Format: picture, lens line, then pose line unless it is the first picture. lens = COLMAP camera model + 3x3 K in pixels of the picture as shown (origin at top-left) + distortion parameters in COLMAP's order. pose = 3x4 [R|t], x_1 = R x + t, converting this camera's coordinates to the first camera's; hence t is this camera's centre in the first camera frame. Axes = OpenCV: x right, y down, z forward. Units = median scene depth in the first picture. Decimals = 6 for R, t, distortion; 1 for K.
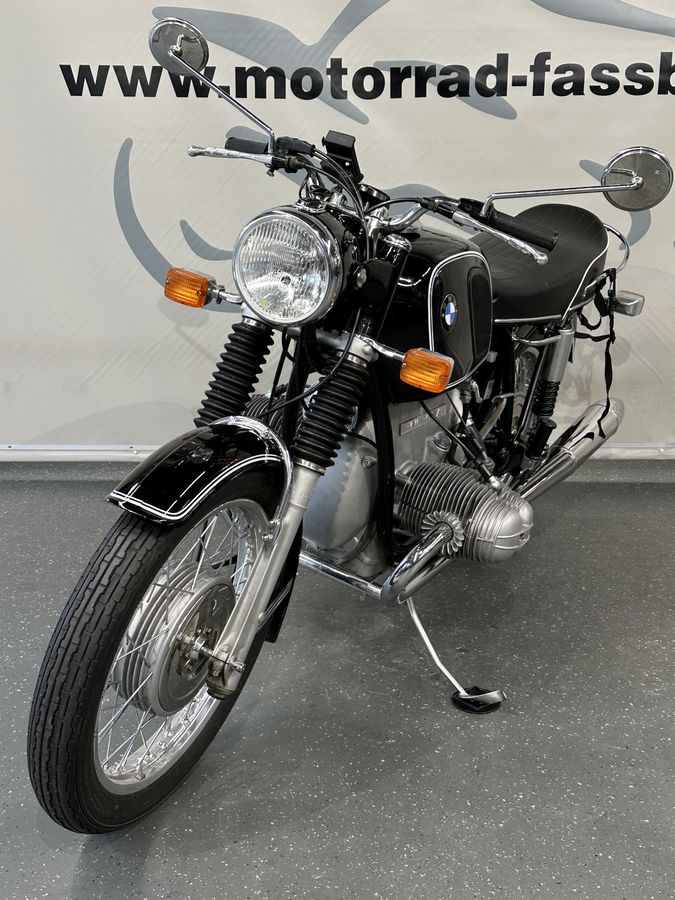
lens RADIAL K [[1085.8, 0, 343.1], [0, 1085.8, 464.3], [0, 0, 1]] dist [0.019180, 0.000000]
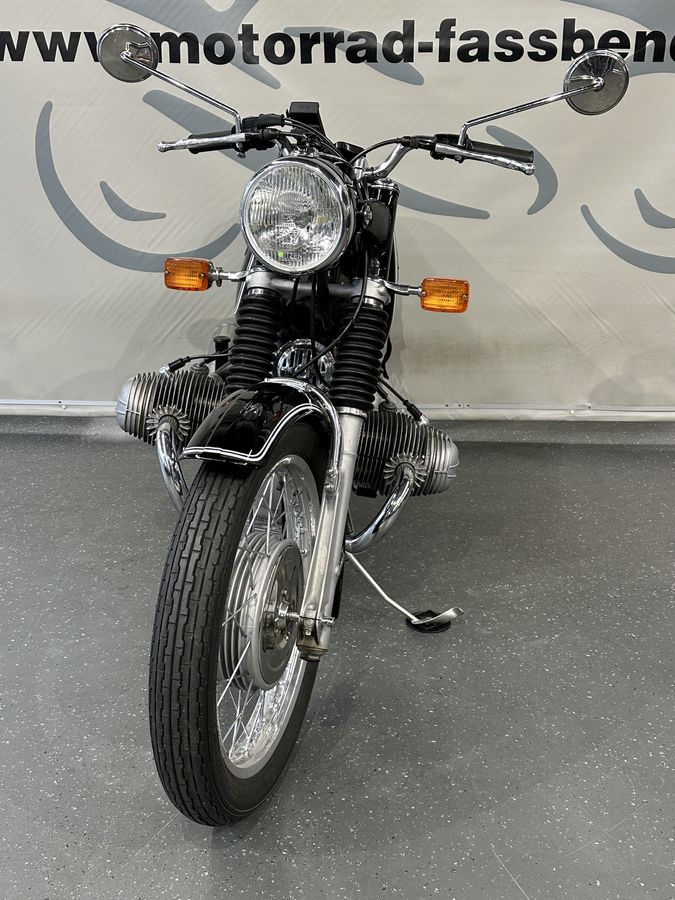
lens RADIAL K [[1085.8, 0, 352.0], [0, 1085.8, 466.7], [0, 0, 1]] dist [0.019180, 0.000000]
pose [[0.999253, 0.016500, -0.034956, 0.135323], [-0.015577, 0.999527, 0.026516, 0.016607], [0.035376, -0.025951, 0.999037, -0.036833]]
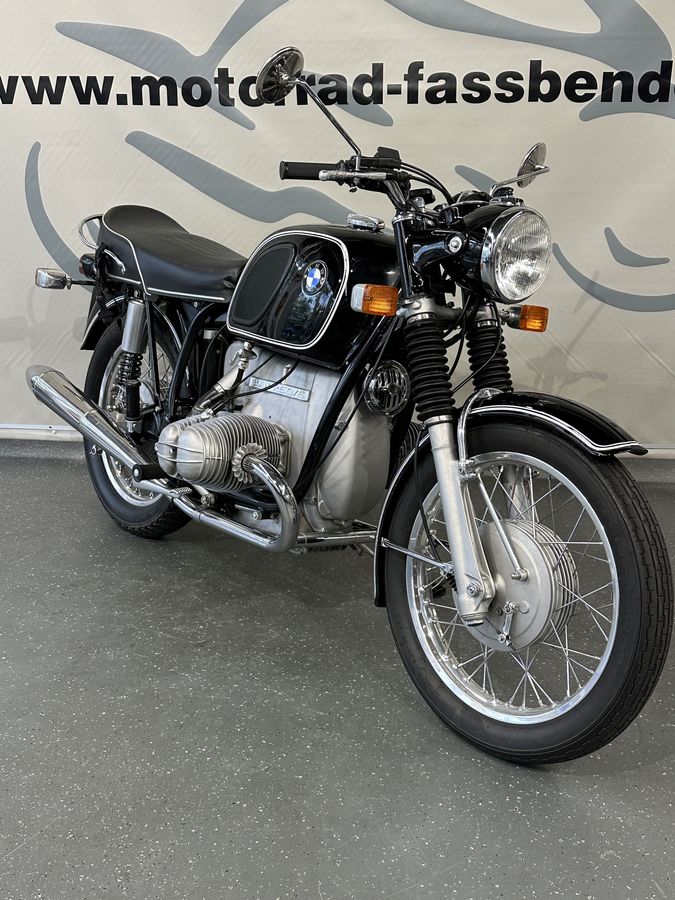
lens RADIAL K [[1085.8, 0, 368.3], [0, 1085.8, 466.9], [0, 0, 1]] dist [0.019180, 0.000000]
pose [[0.992798, 0.037726, -0.113706, 0.270127], [-0.036299, 0.999234, 0.014602, -0.003529], [0.114170, -0.010370, 0.993407, -0.046683]]
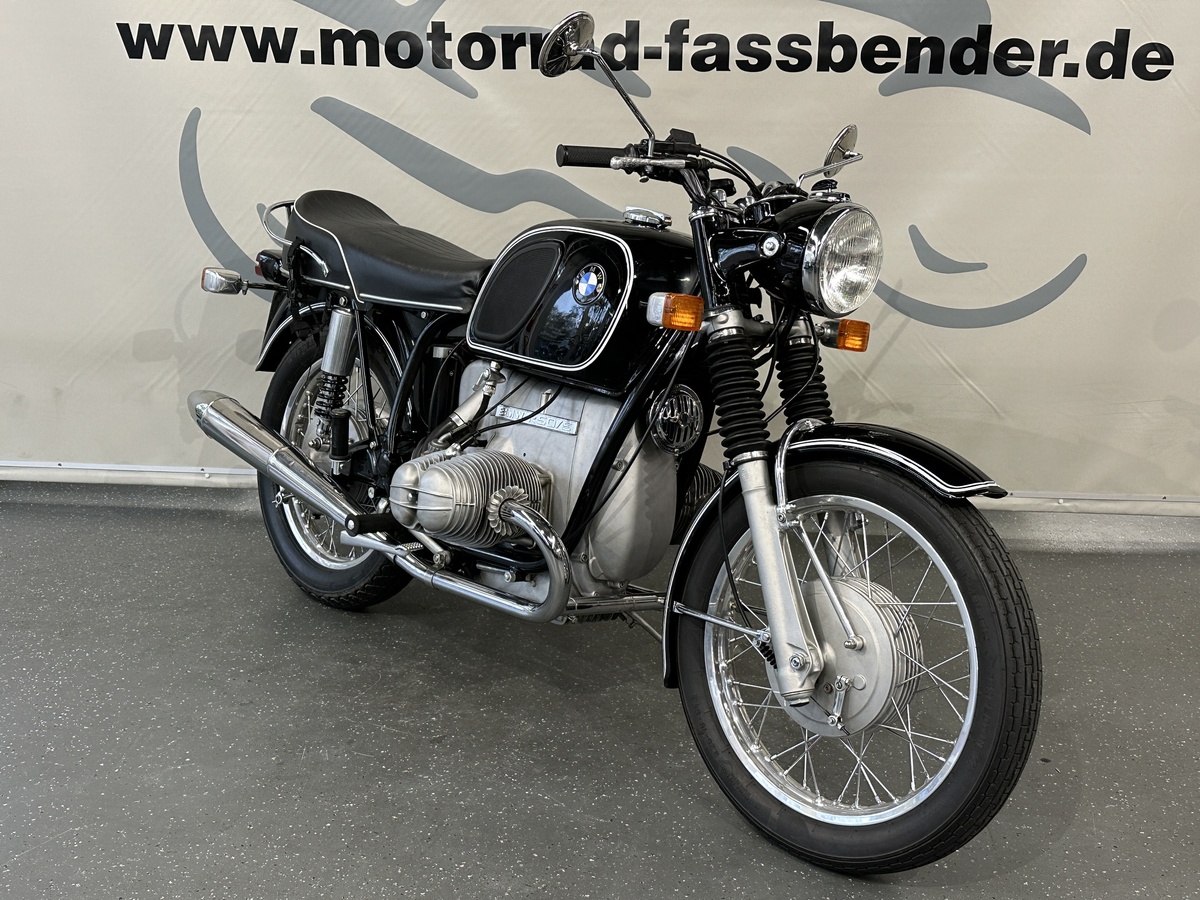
lens RADIAL K [[1447.7, 0, 640.4], [0, 1447.7, 464.7], [0, 0, 1]] dist [0.019180, 0.000000]
pose [[0.998505, 0.033479, -0.043215, 0.212050], [-0.034958, 0.998813, -0.033930, 0.006761], [0.042028, 0.035390, 0.998489, -0.115256]]
